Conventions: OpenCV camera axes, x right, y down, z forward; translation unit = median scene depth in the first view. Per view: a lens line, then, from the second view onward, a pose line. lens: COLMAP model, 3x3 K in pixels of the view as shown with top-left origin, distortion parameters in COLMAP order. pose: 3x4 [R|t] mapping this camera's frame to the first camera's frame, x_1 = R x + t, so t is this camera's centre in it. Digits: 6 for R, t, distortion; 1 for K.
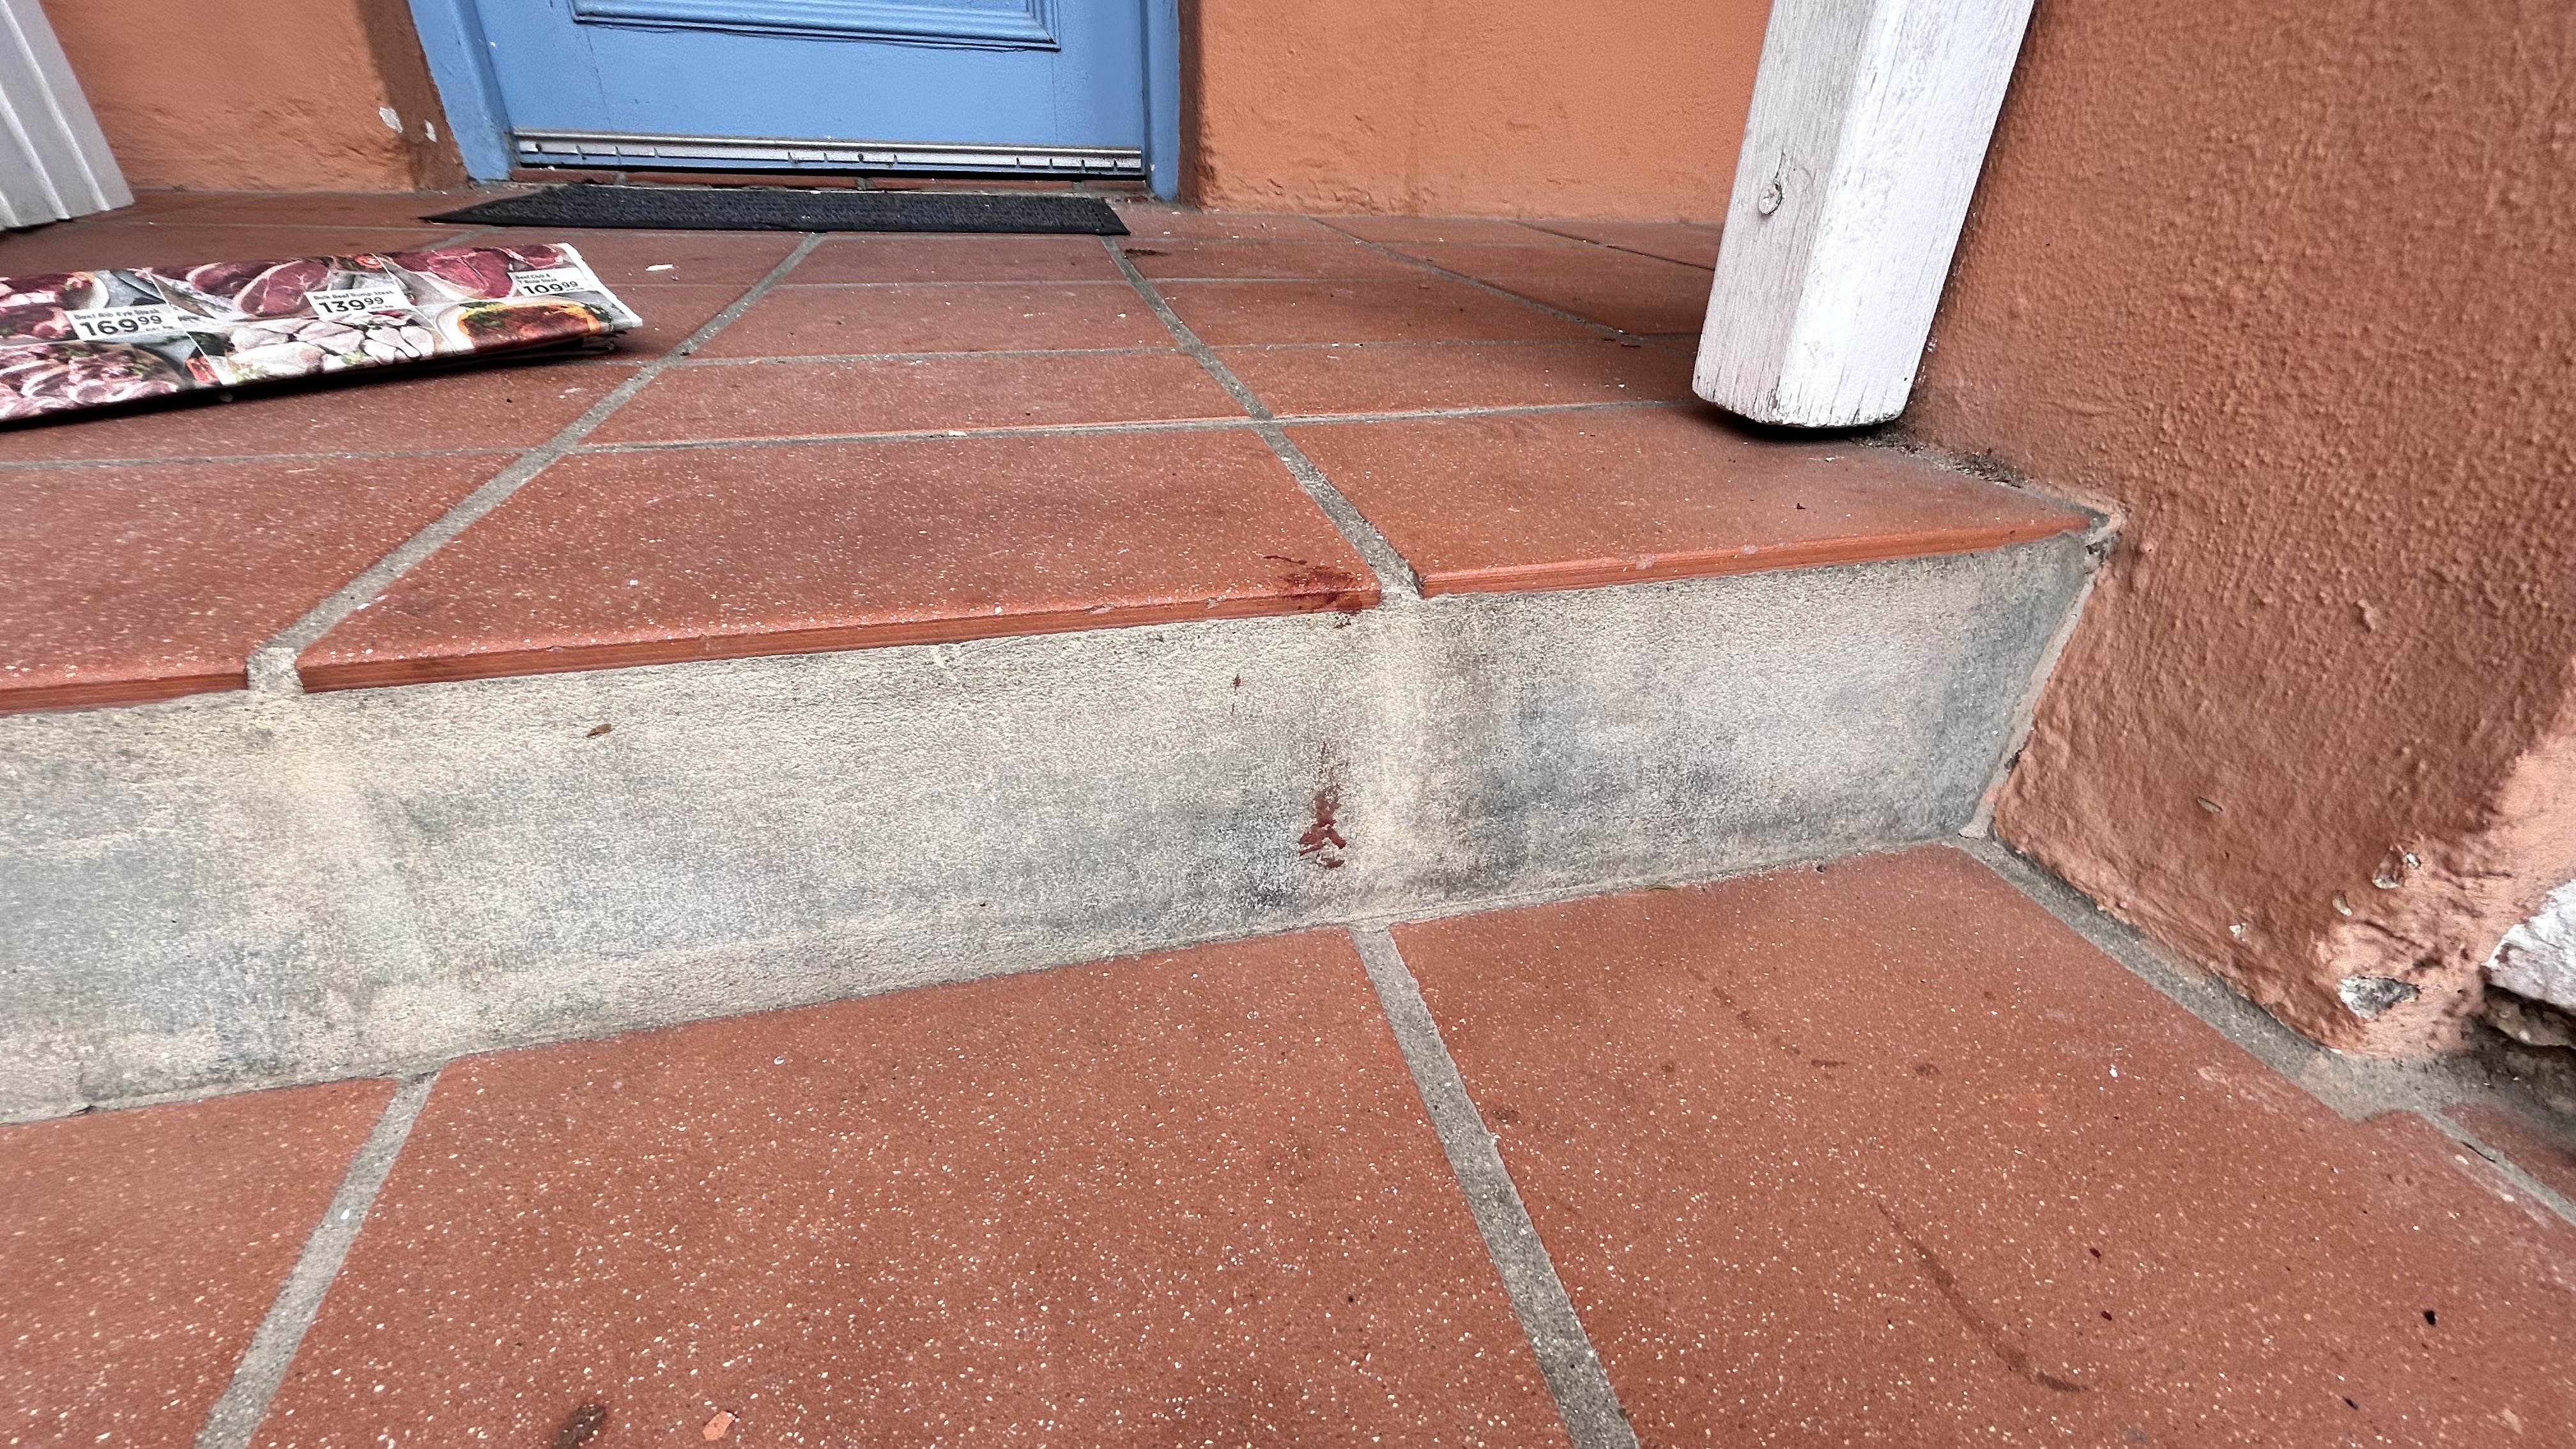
lens RADIAL K [[1040.2, 0, 1281.6], [0, 1040.2, 726.0], [0, 0, 1]] dist [-0.001982, 0.000233]
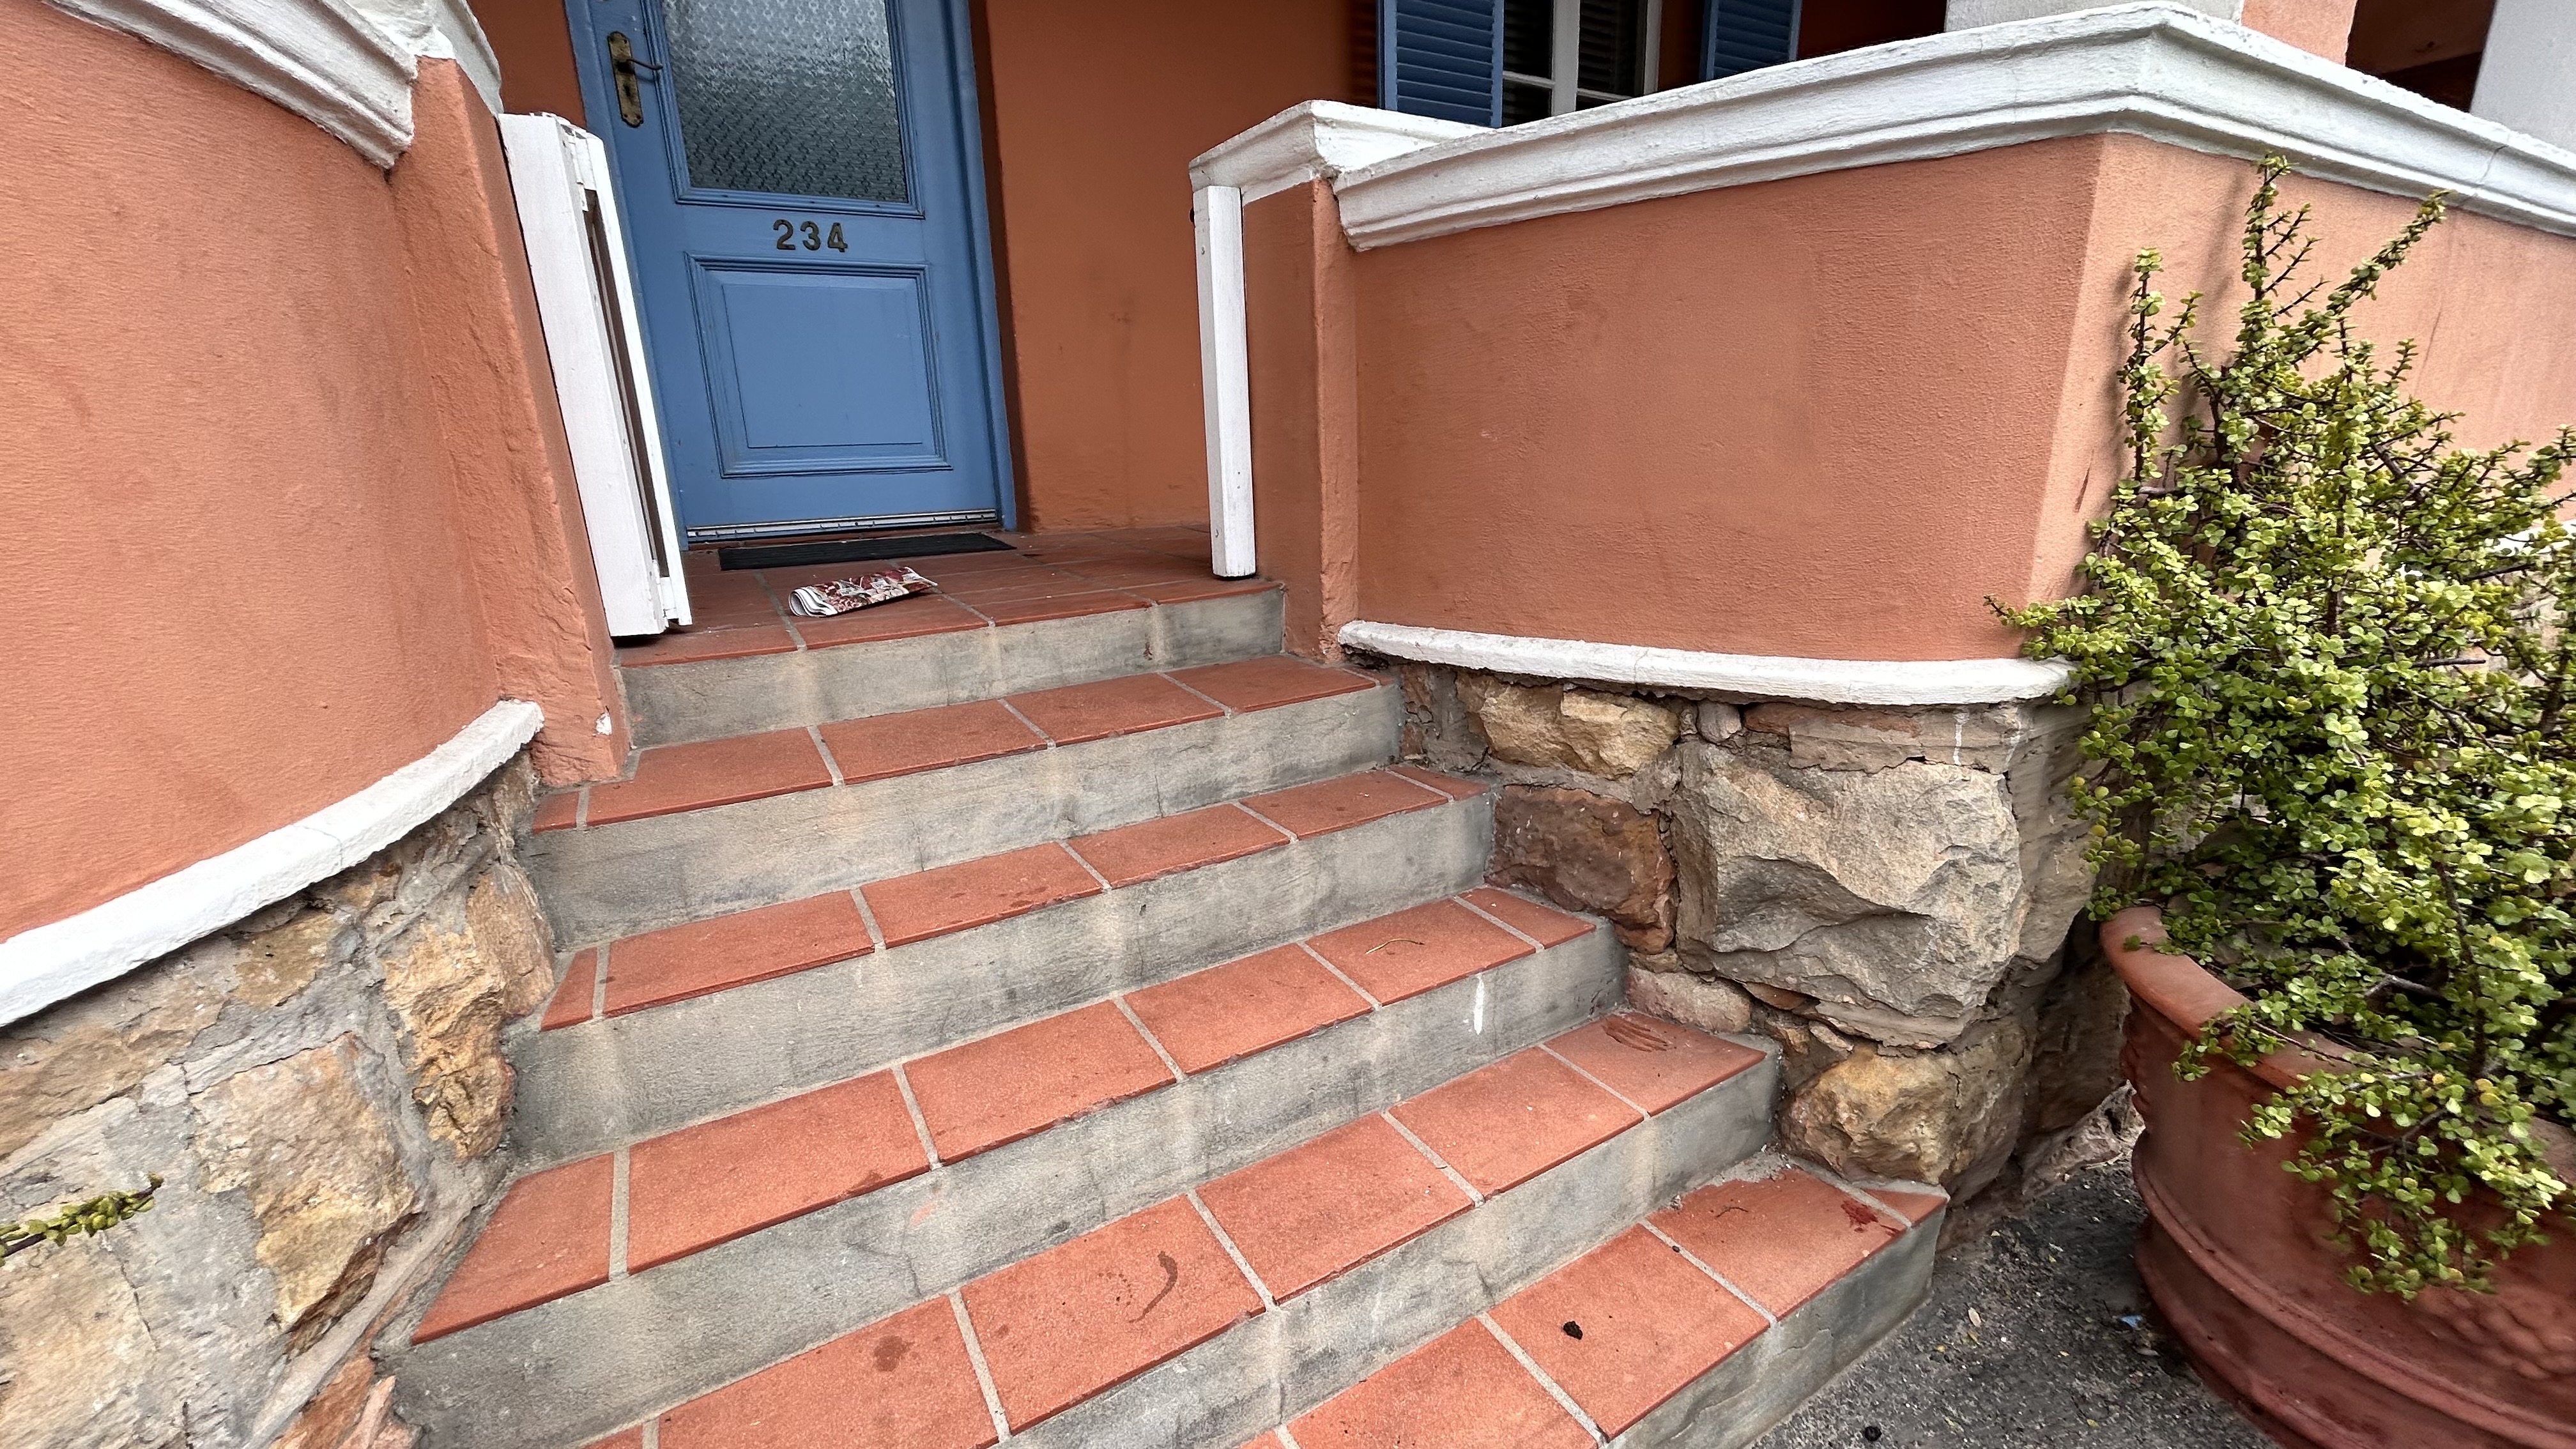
lens RADIAL K [[1040.2, 0, 1281.6], [0, 1040.2, 726.0], [0, 0, 1]] dist [-0.001982, 0.000233]
pose [[0.960193, -0.129524, 0.247495, -0.668400], [0.185075, 0.958615, -0.216344, 1.740983], [-0.209231, 0.253537, 0.944427, -4.075671]]
